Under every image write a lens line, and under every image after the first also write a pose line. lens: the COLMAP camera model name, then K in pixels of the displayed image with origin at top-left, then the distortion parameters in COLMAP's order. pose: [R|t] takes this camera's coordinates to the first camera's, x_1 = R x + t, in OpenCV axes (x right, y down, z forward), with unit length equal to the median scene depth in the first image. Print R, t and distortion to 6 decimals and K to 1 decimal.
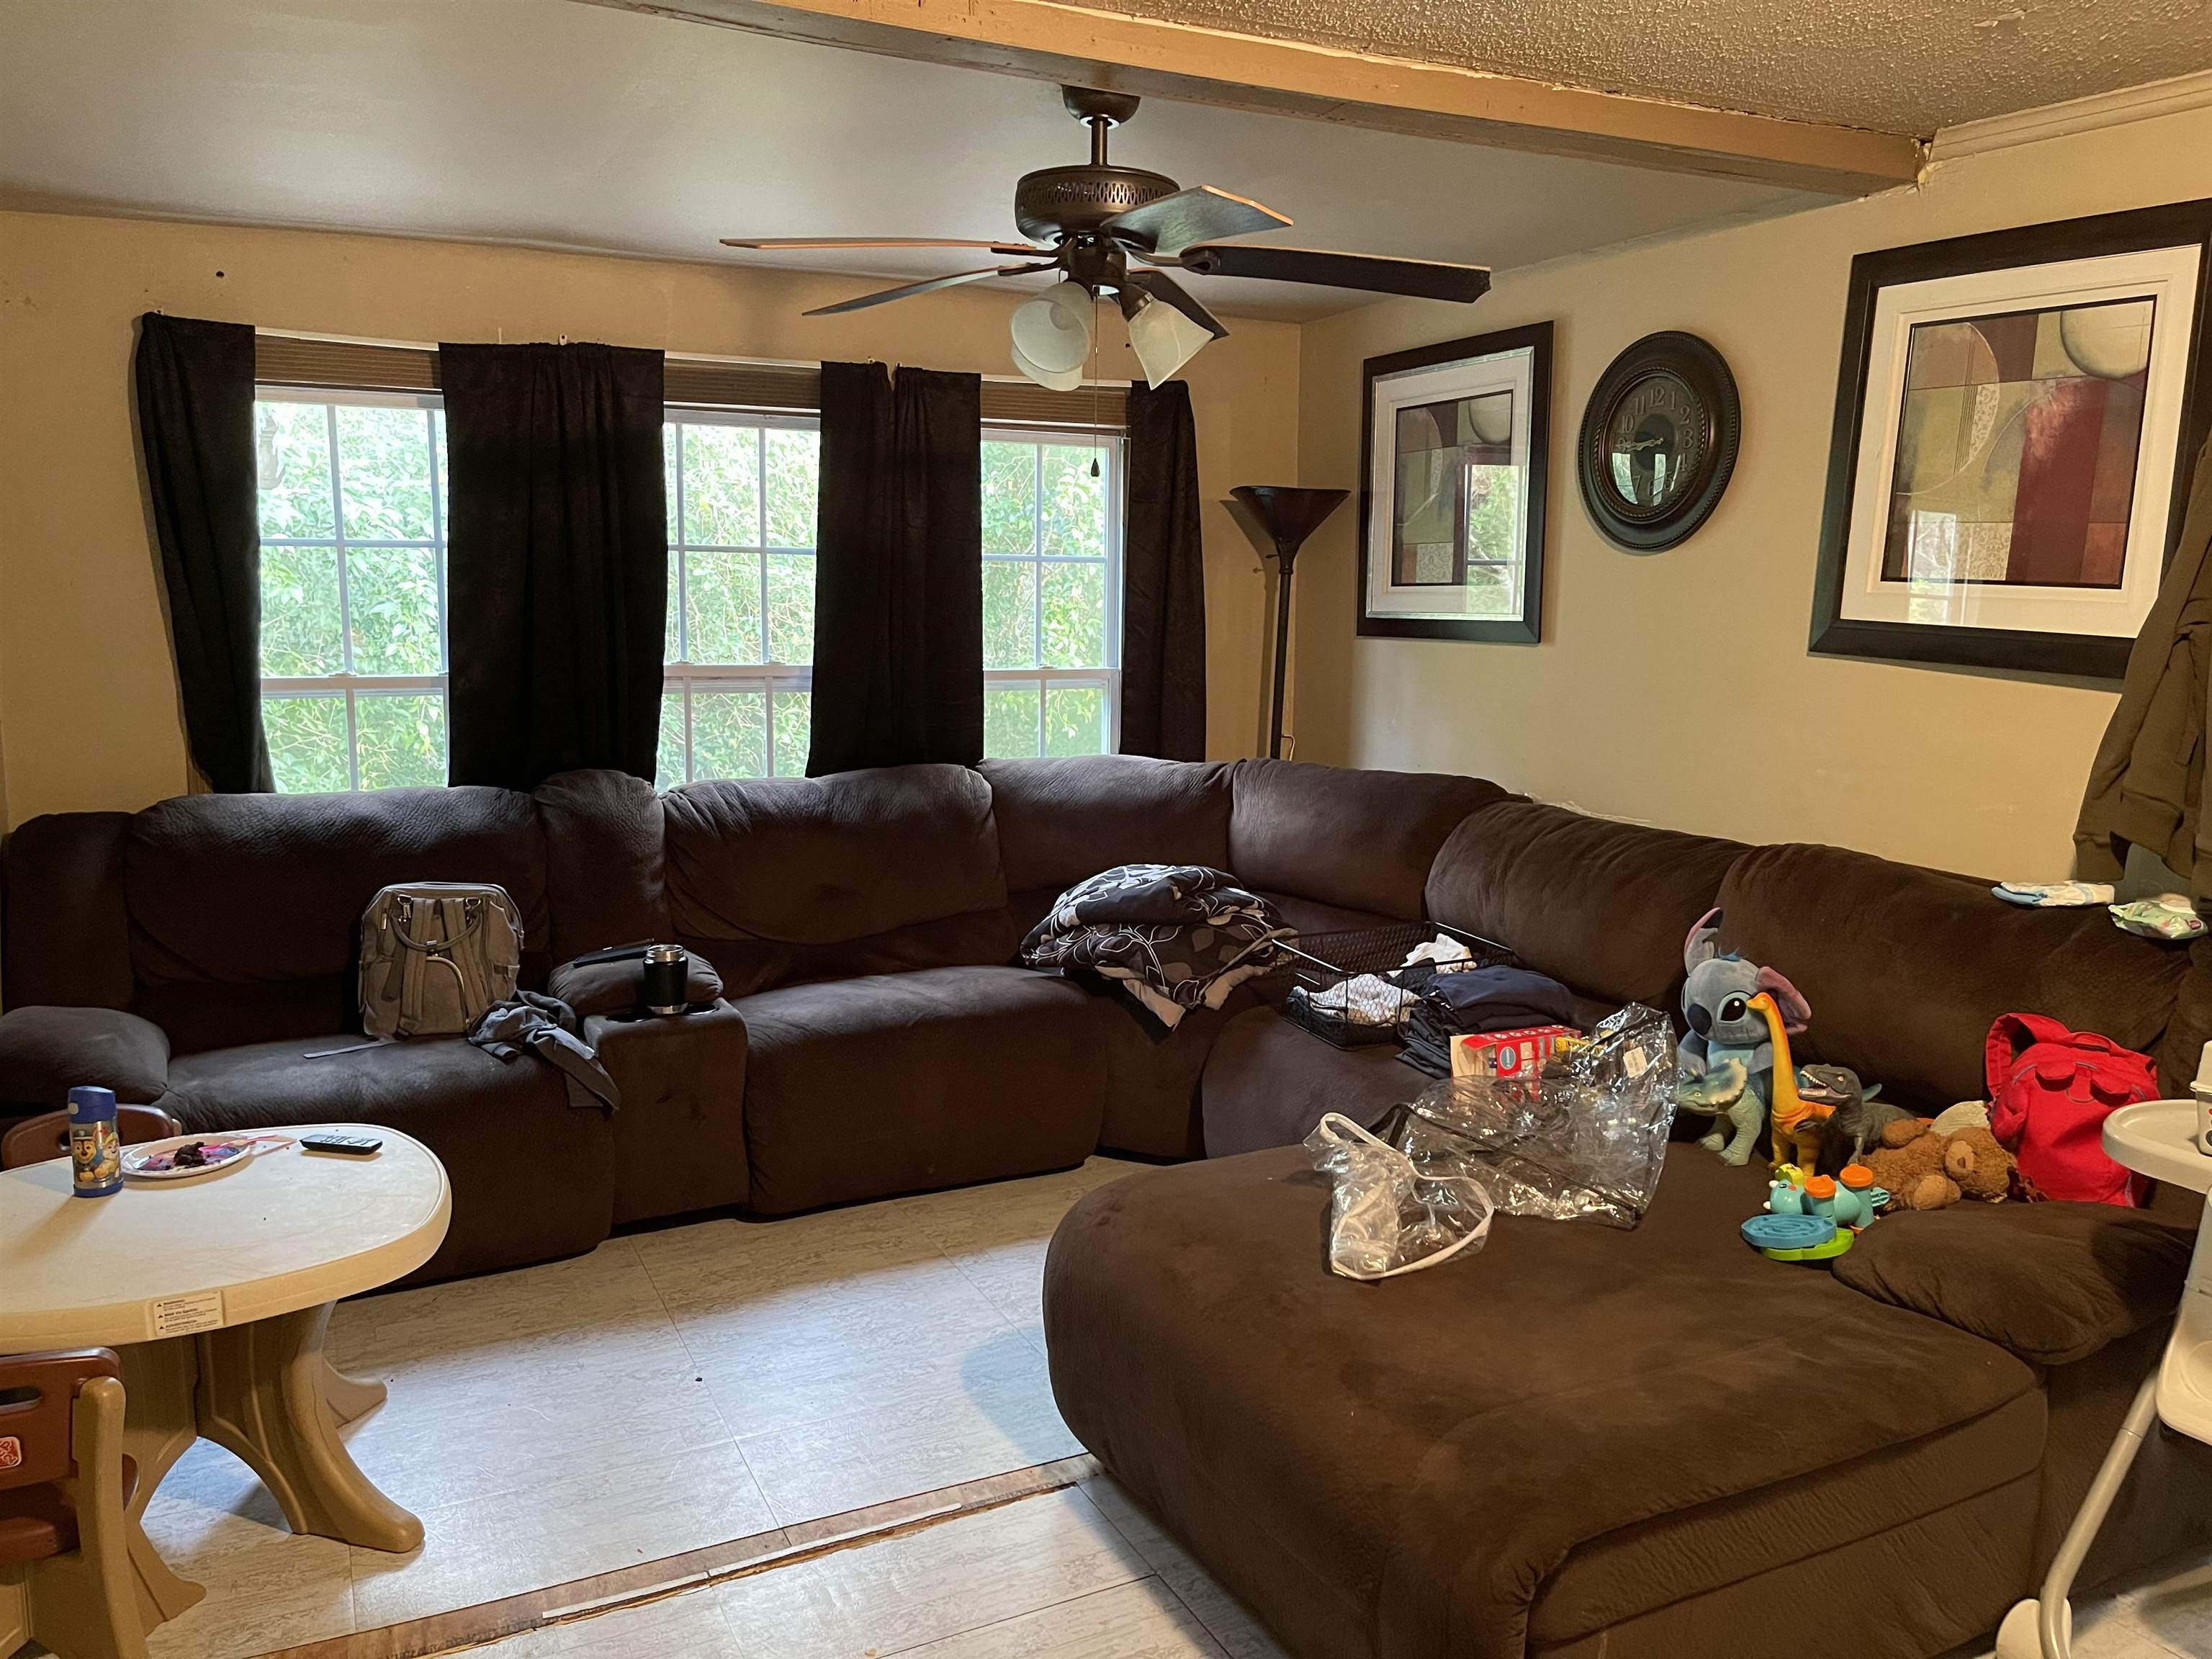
lens RADIAL K [[1632.7, 0, 1074.6], [0, 1632.7, 818.6], [0, 0, 1]] dist [0.081304, -0.112221]
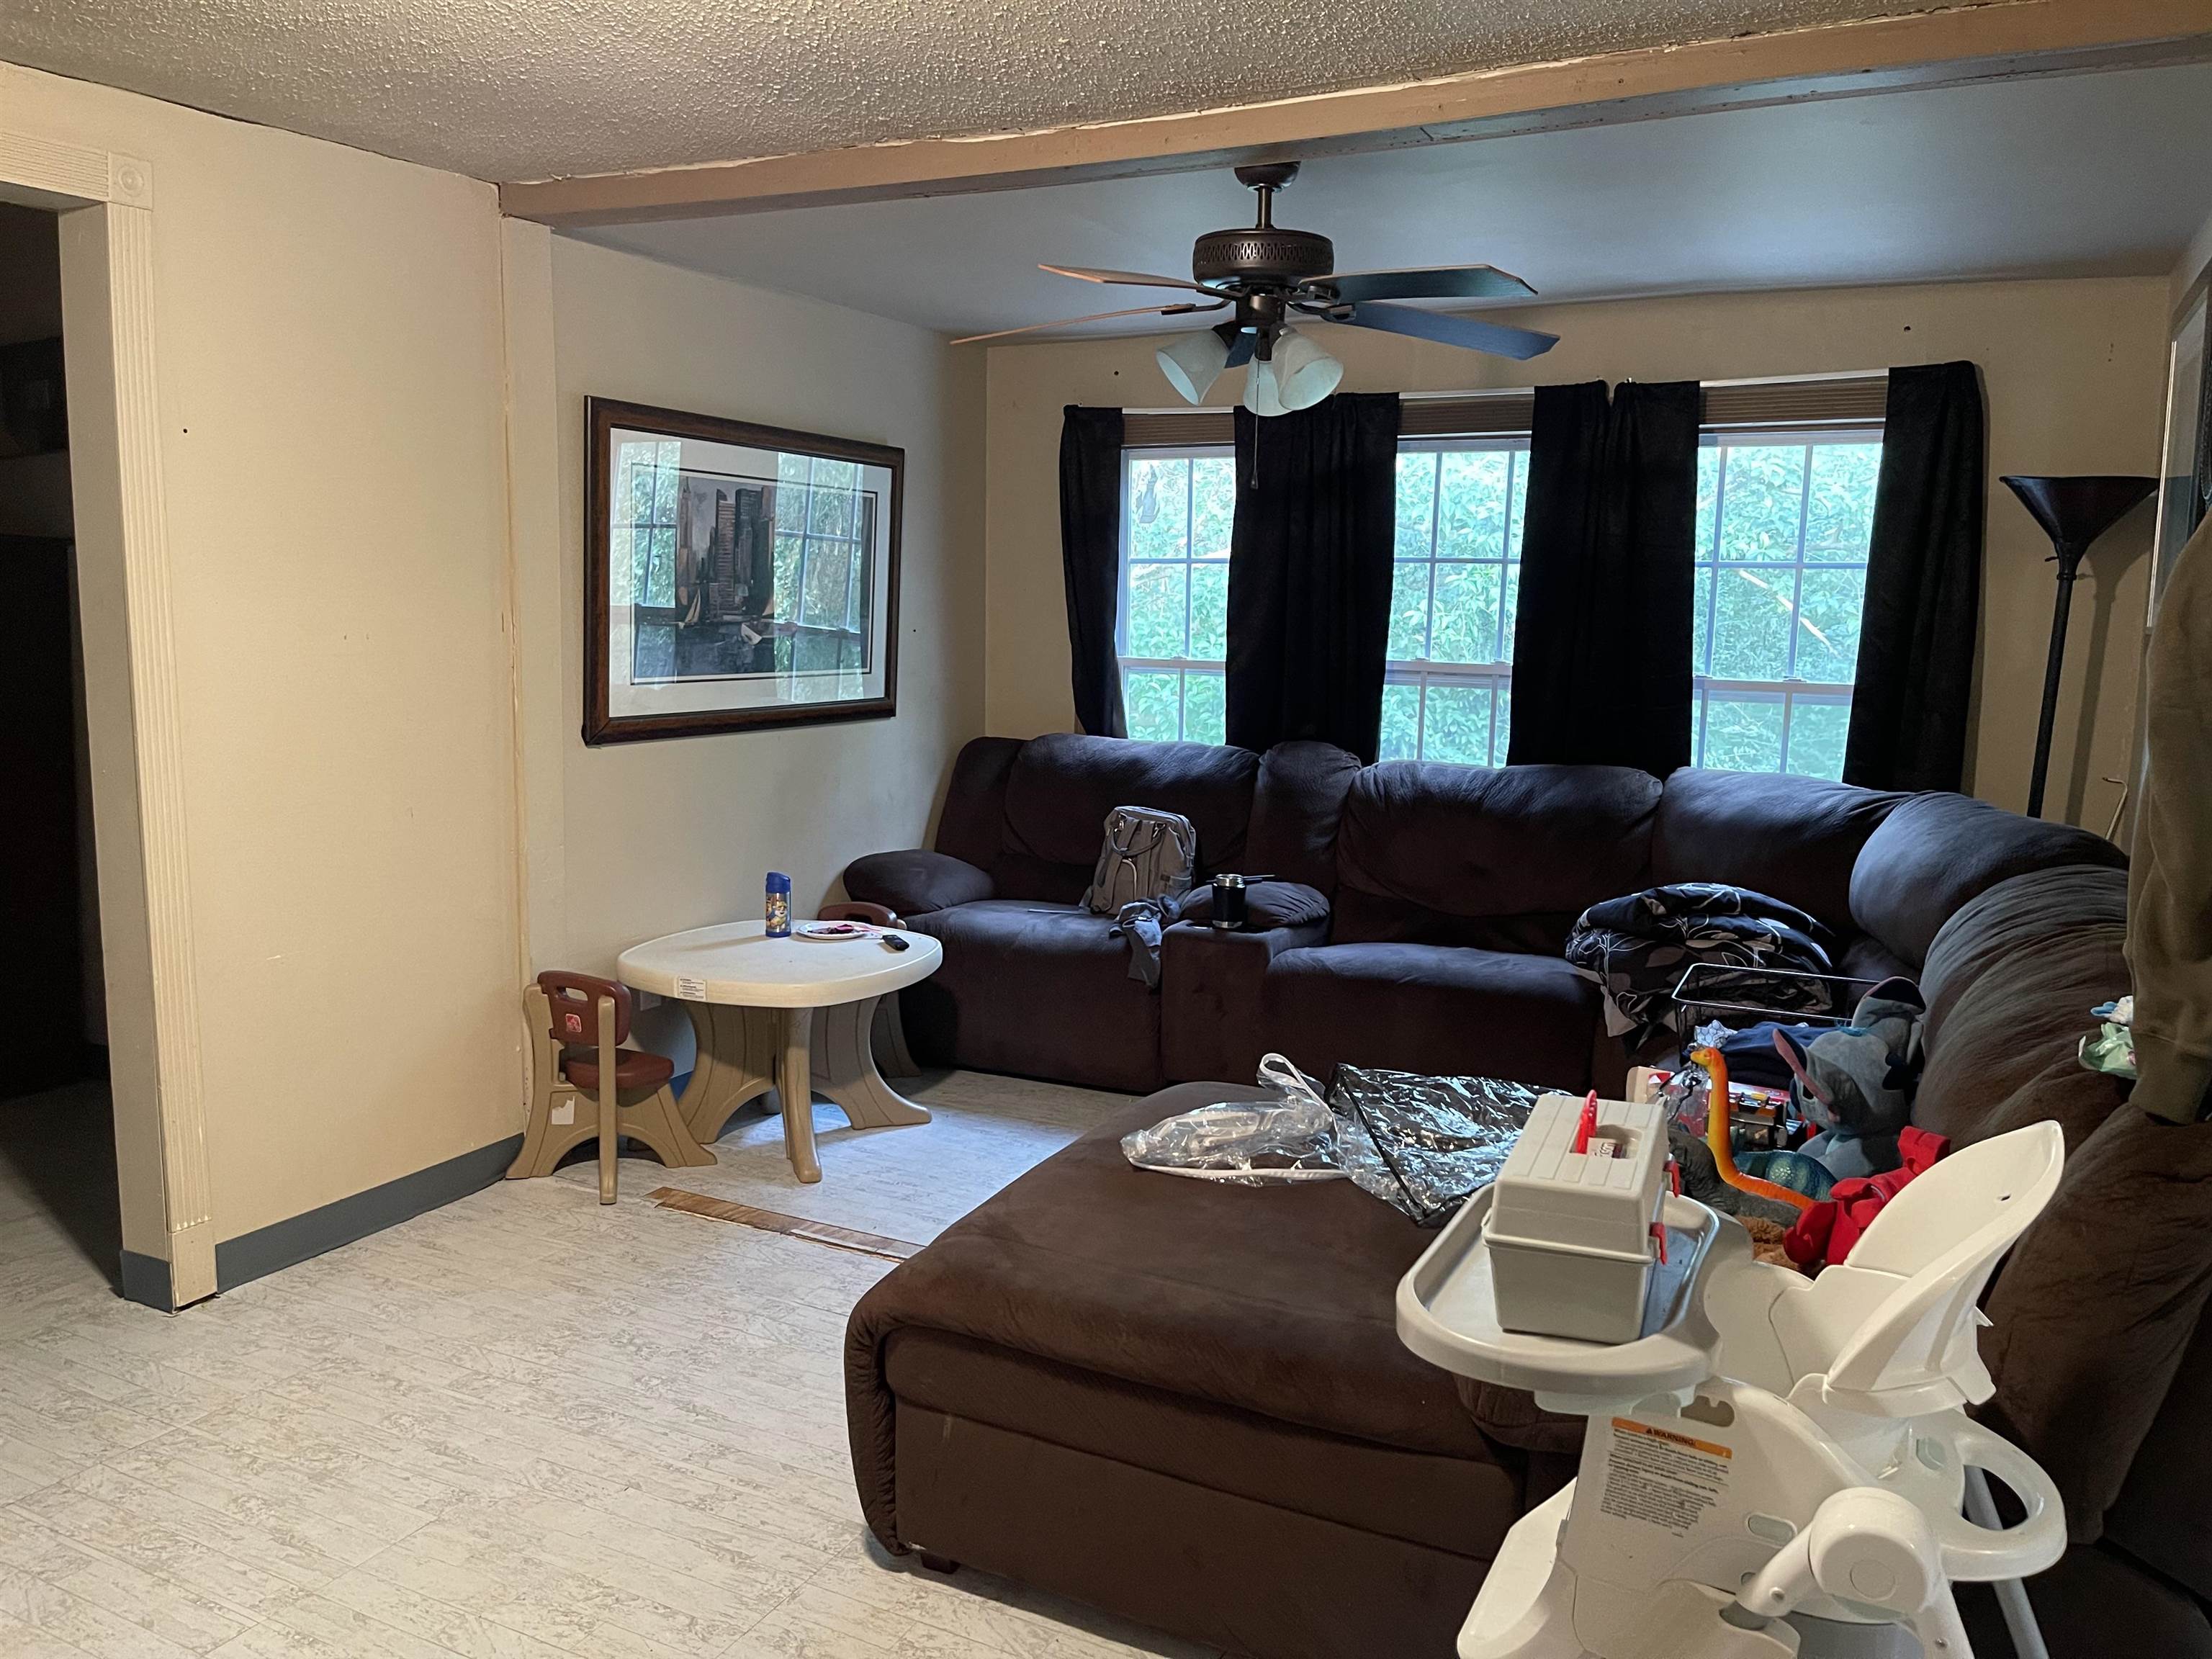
lens RADIAL K [[1650.4, 0, 1111.6], [0, 1650.4, 784.4], [0, 0, 1]] dist [0.051483, -0.000586]
pose [[0.612136, 0.092917, -0.785274, 0.561966], [-0.128367, 0.991577, 0.017264, -0.000032], [0.780264, 0.090235, 0.618907, 0.123708]]
